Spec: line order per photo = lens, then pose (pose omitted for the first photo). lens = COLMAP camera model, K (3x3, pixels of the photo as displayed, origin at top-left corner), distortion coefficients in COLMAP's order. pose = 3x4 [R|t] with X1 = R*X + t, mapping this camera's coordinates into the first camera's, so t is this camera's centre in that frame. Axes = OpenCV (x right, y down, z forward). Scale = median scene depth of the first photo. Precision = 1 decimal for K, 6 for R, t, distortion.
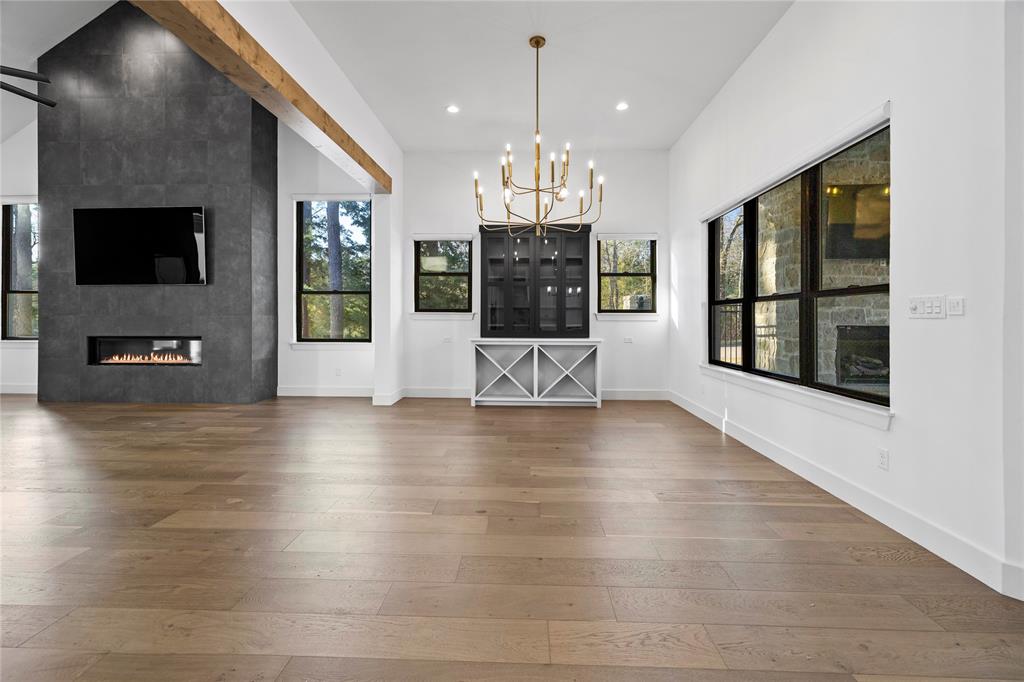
lens RADIAL K [[440.2, 0, 520.2], [0, 440.2, 319.7], [0, 0, 1]] dist [0.002225, -0.001049]
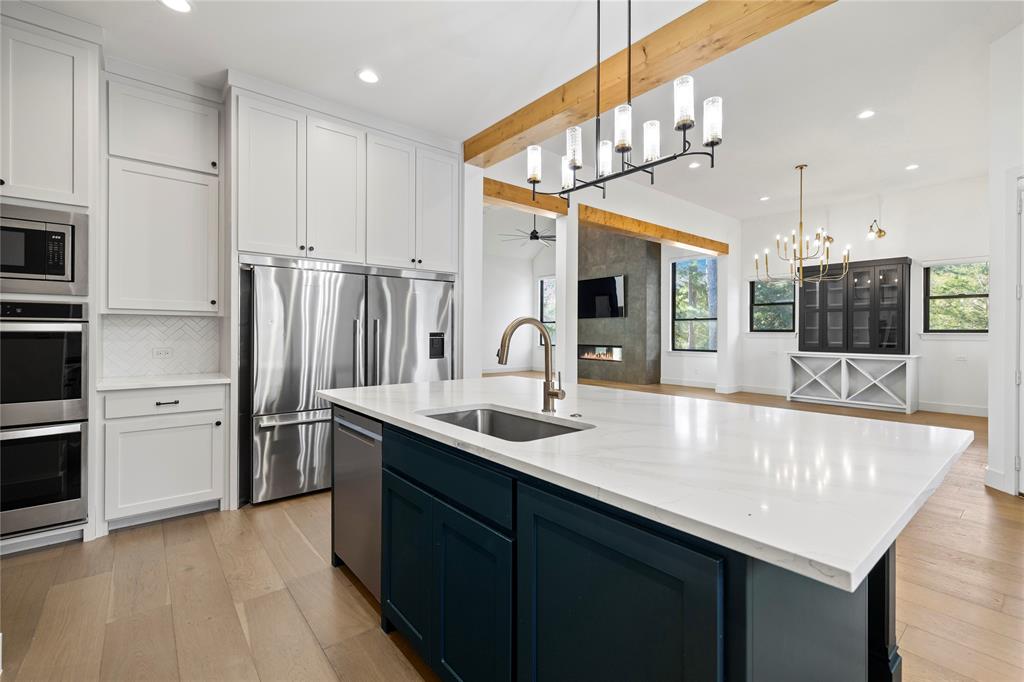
lens RADIAL K [[440.2, 0, 509.7], [0, 440.2, 330.9], [0, 0, 1]] dist [0.002225, -0.001049]
pose [[0.645635, -0.002100, -0.763643, 0.370433], [-0.004910, 0.999964, -0.006902, -0.007886], [0.763630, 0.008206, 0.645602, -0.535388]]
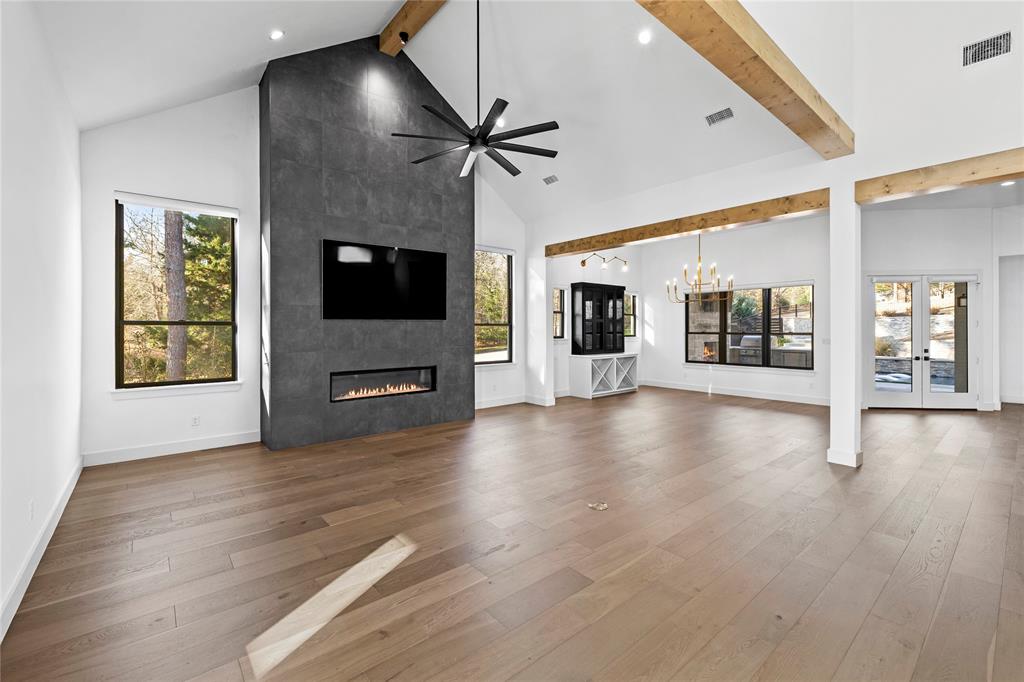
lens RADIAL K [[440.2, 0, 512.2], [0, 440.2, 333.5], [0, 0, 1]] dist [0.002225, -0.001049]
pose [[0.742532, -0.012568, 0.669693, -1.337487], [0.008518, 0.999920, 0.009321, -0.053598], [-0.669757, -0.001216, 0.742580, 0.024232]]
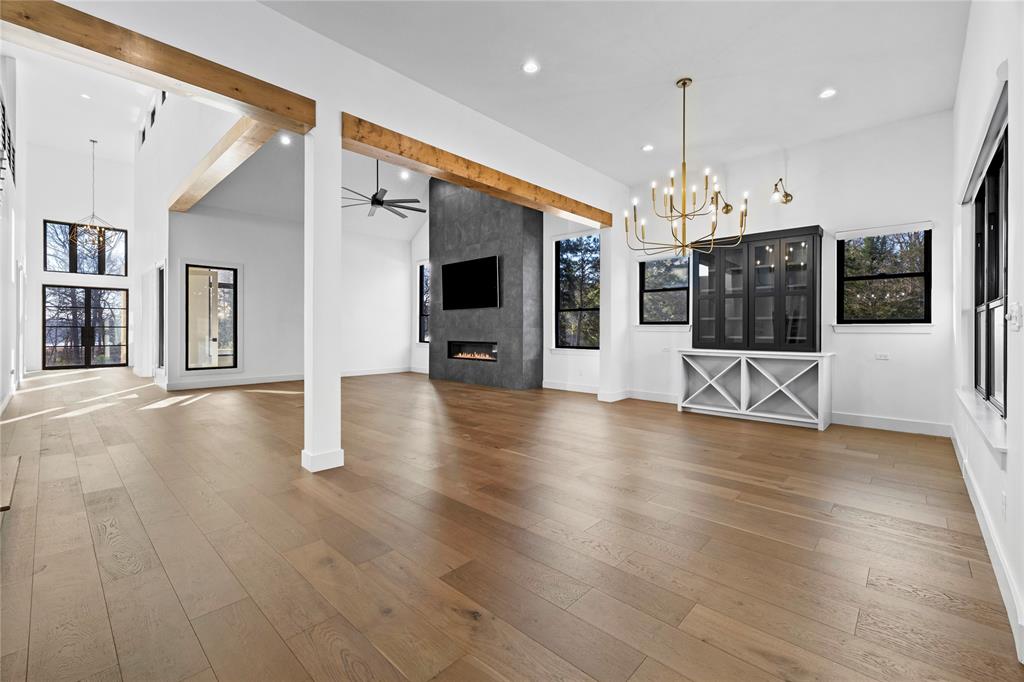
lens RADIAL K [[440.2, 0, 502.8], [0, 440.2, 329.8], [0, 0, 1]] dist [0.002225, -0.001049]
pose [[0.739026, -0.000772, -0.673677, 0.289665], [-0.002067, 0.999992, -0.003414, 0.000854], [0.673674, 0.003915, 0.739018, -0.084461]]
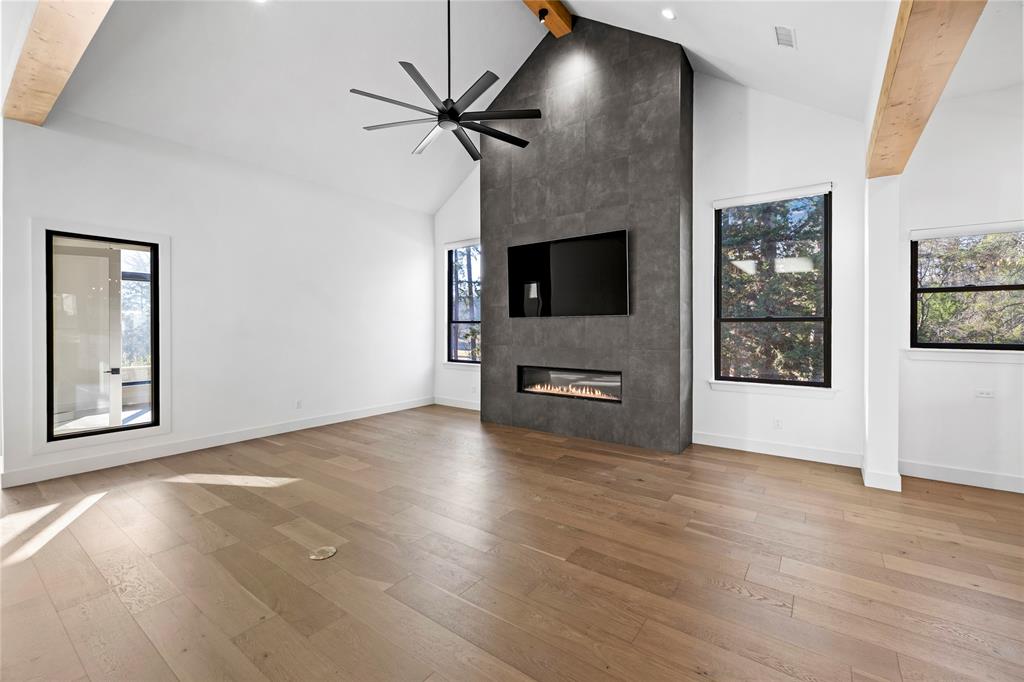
lens RADIAL K [[440.2, 0, 509.5], [0, 440.2, 328.9], [0, 0, 1]] dist [0.002225, -0.001049]
pose [[0.821893, -0.000755, -0.569642, -0.392615], [0.002731, 0.999993, 0.002613, -0.053941], [0.569636, -0.003703, 0.821889, 0.114619]]
